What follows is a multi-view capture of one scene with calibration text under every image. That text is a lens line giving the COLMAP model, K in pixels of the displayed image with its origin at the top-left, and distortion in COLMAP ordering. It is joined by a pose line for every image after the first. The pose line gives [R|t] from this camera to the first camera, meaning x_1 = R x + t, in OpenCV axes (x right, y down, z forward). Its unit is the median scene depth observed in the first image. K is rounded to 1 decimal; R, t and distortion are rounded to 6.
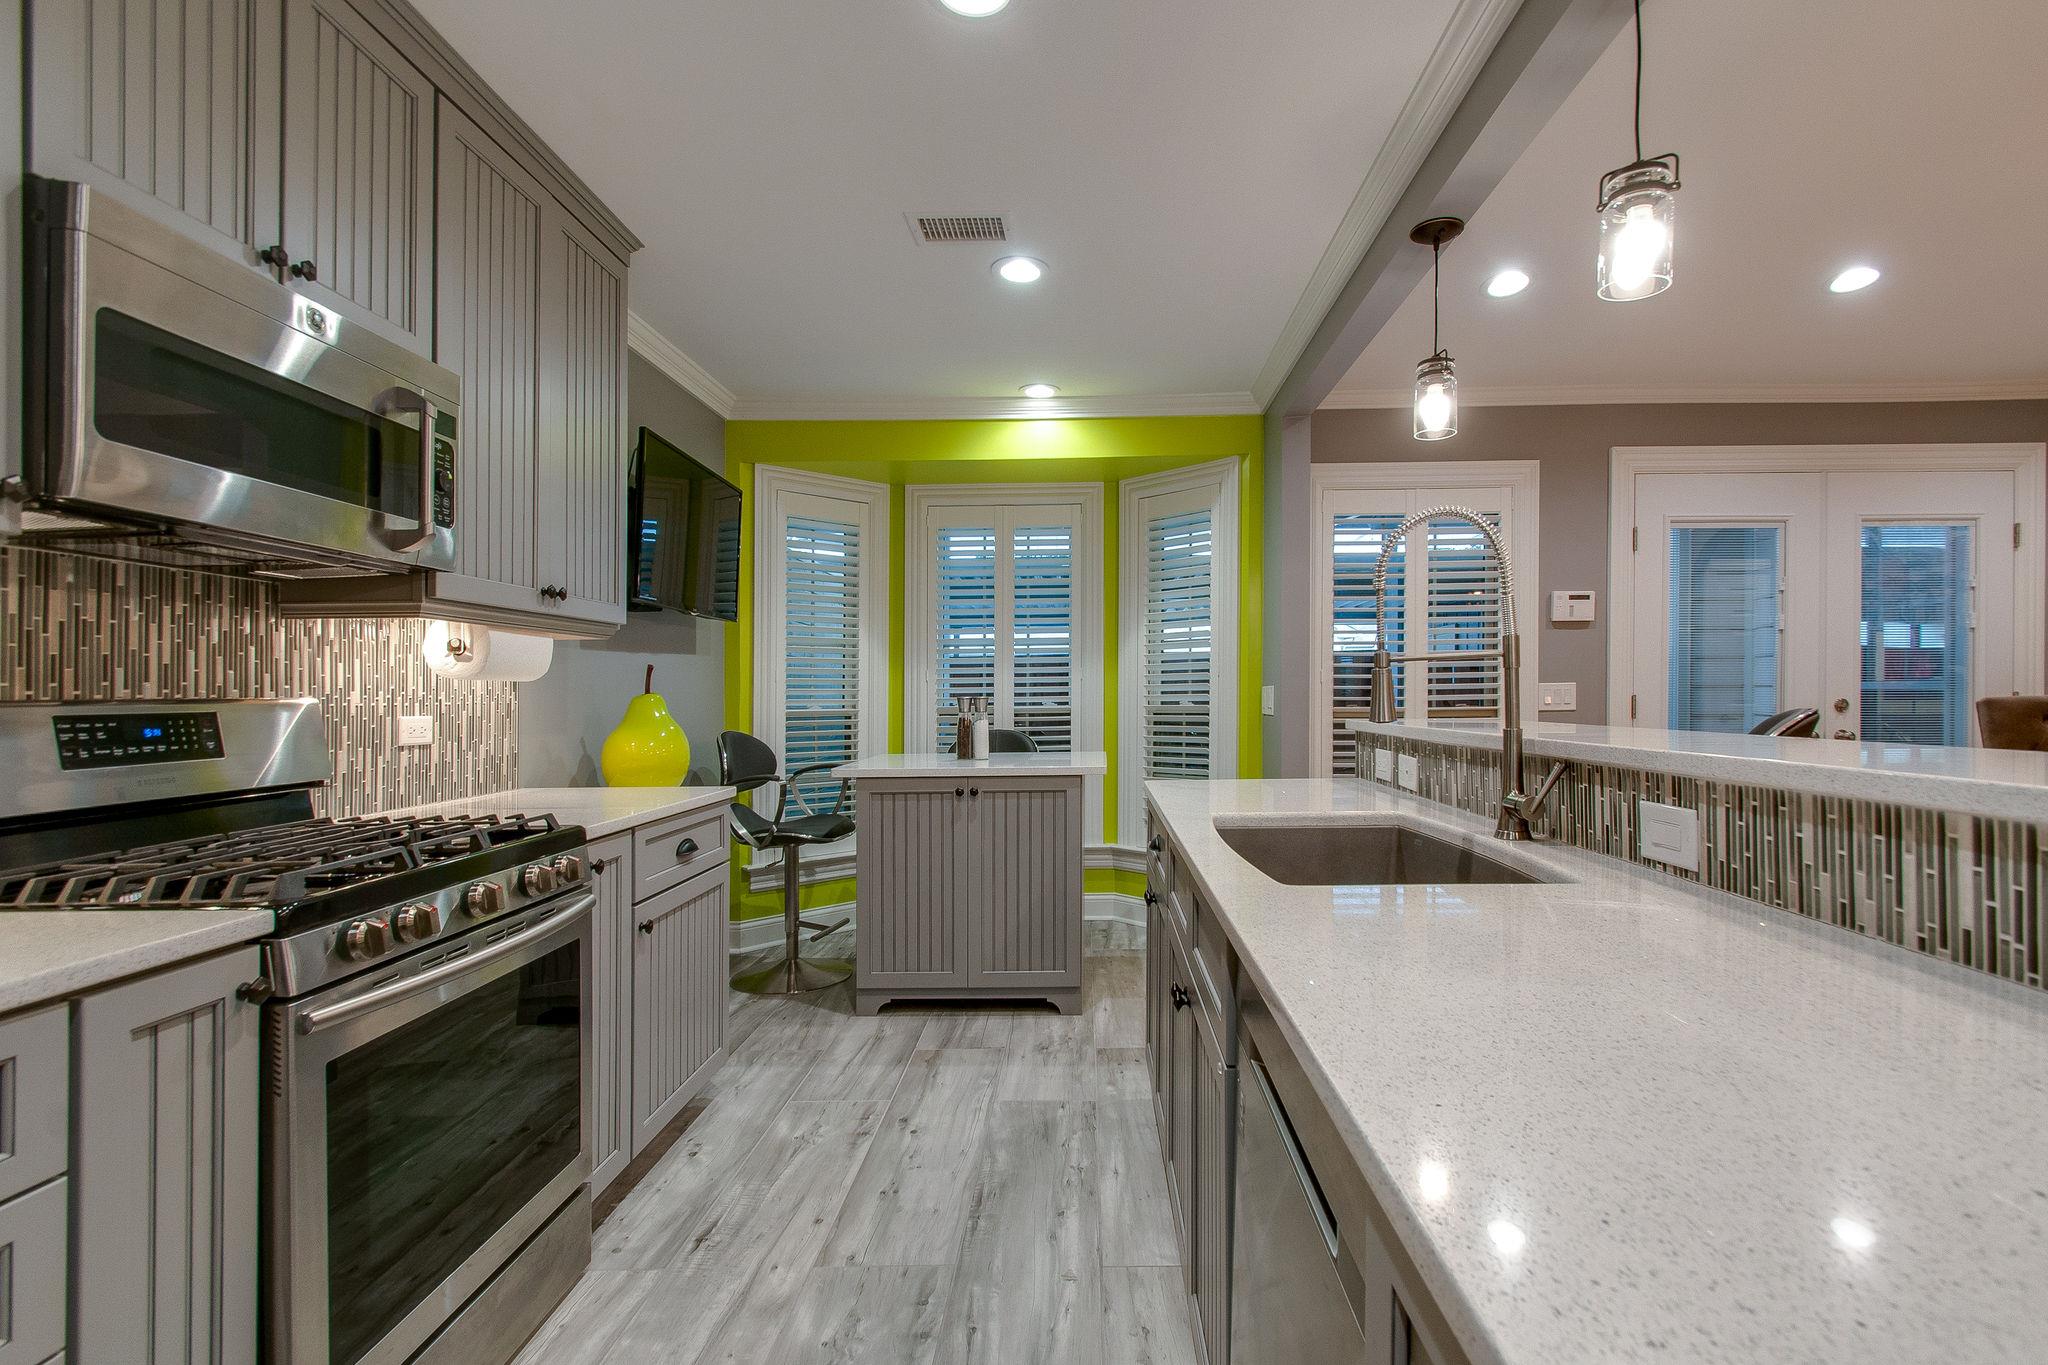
lens RADIAL K [[962.7, 0, 1049.3], [0, 962.7, 688.2], [0, 0, 1]] dist [0.003157, 0.000232]
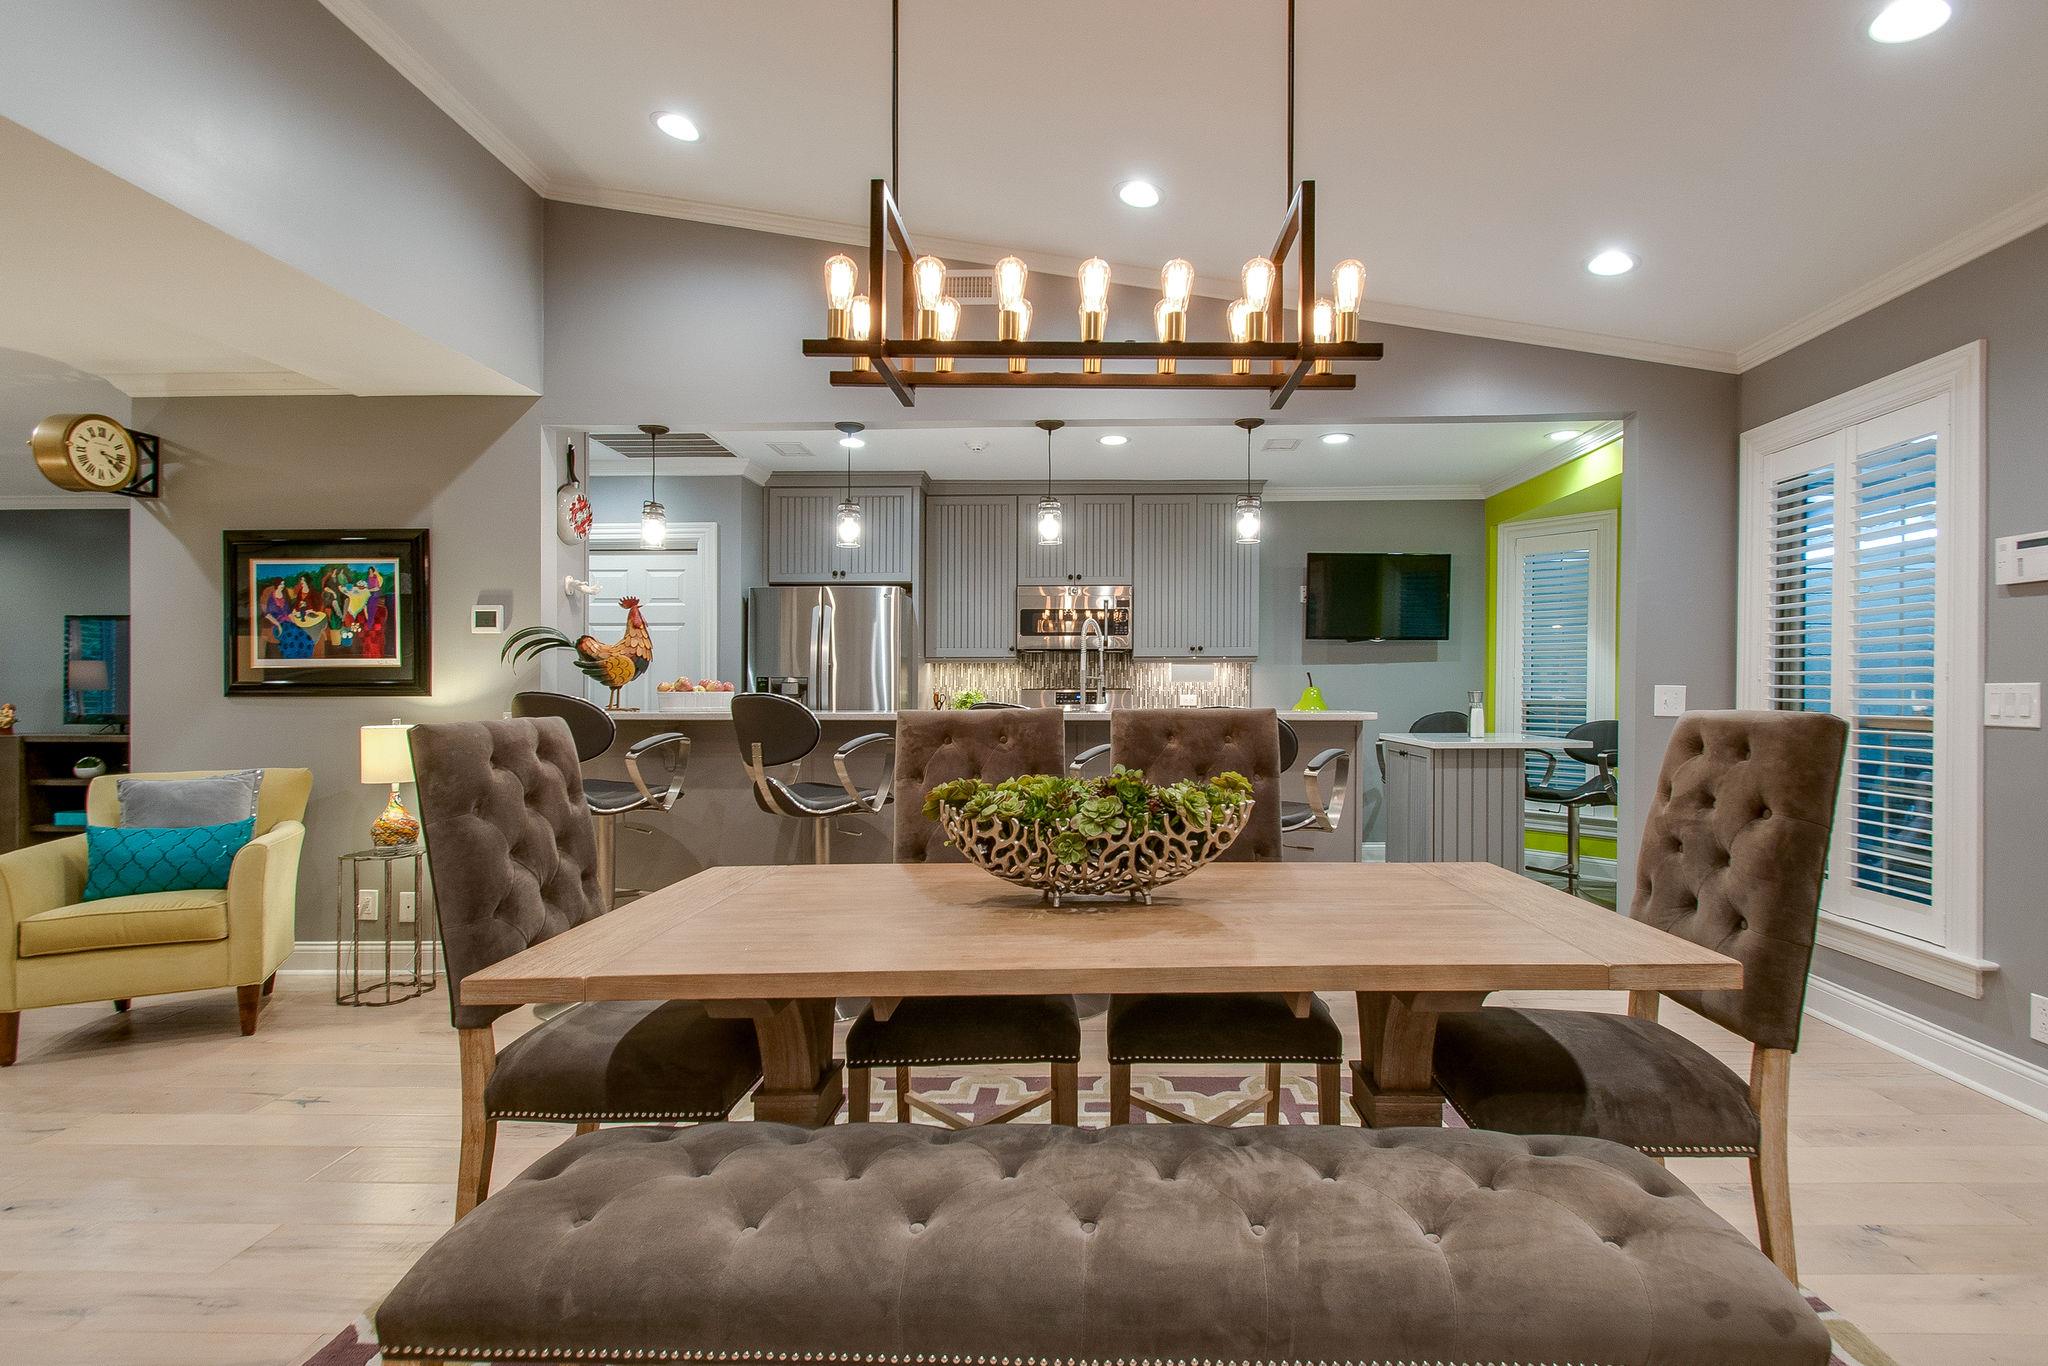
lens RADIAL K [[1015.4, 0, 1101.7], [0, 1015.4, 676.3], [0, 0, 1]] dist [-0.013164, -0.000184]
pose [[0.015285, -0.000049, -0.999883, 2.190799], [0.007129, 0.999975, 0.000060, -0.026222], [0.999858, -0.007129, 0.015285, 0.710535]]
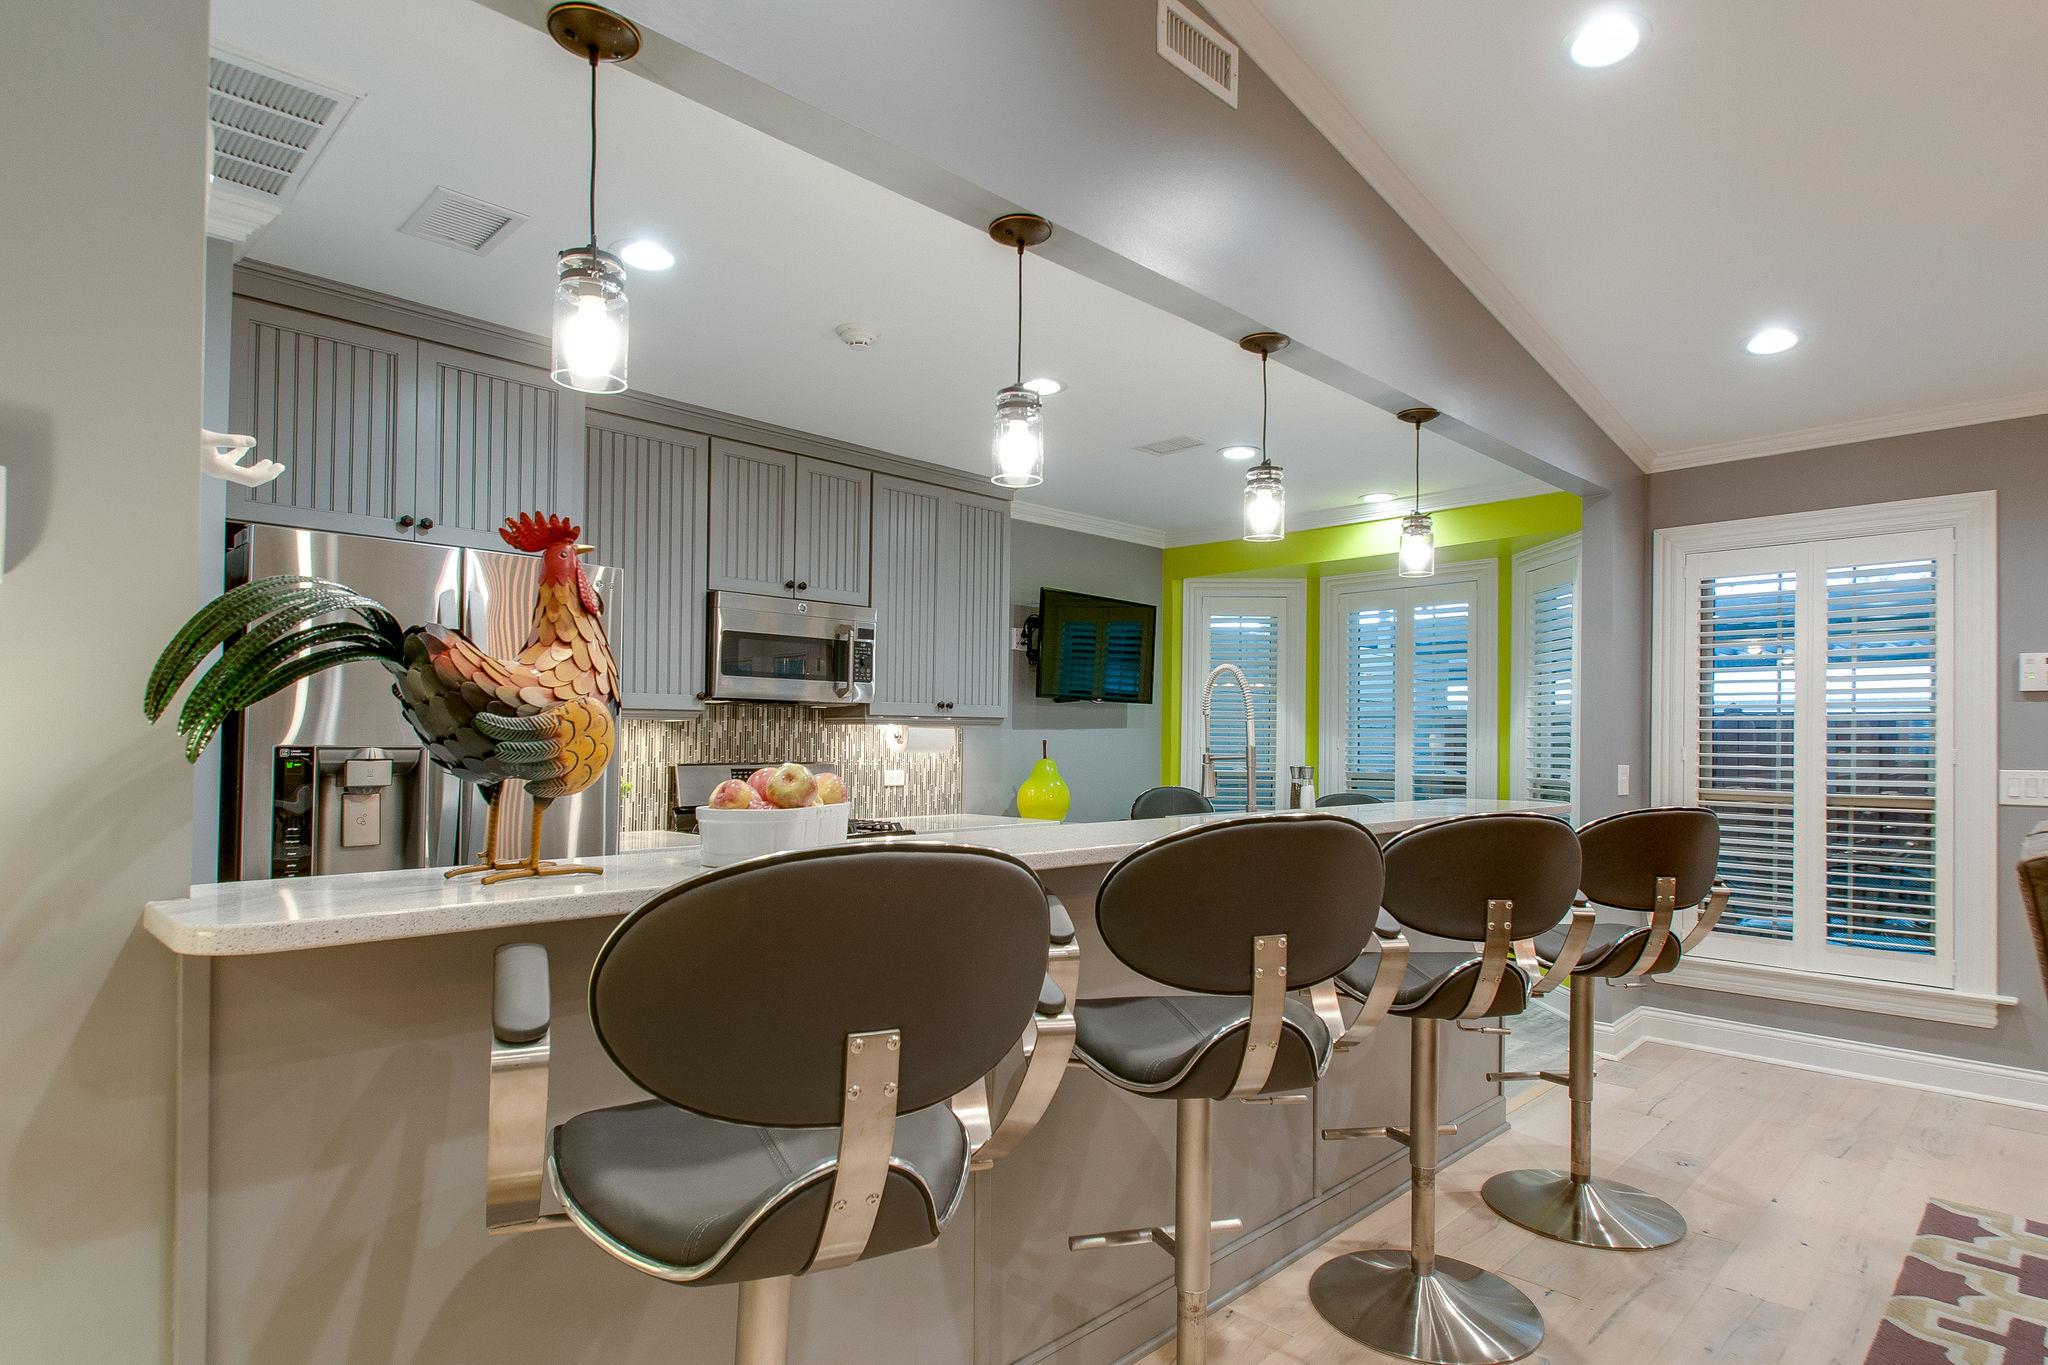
lens RADIAL K [[1086.4, 0, 1022.8], [0, 1086.4, 719.6], [0, 0, 1]] dist [0.002315, 0.000939]
pose [[0.738758, 0.003220, -0.673964, 0.973483], [-0.010546, 0.999921, -0.006783, -0.059359], [0.673889, 0.012119, 0.738733, -0.414374]]
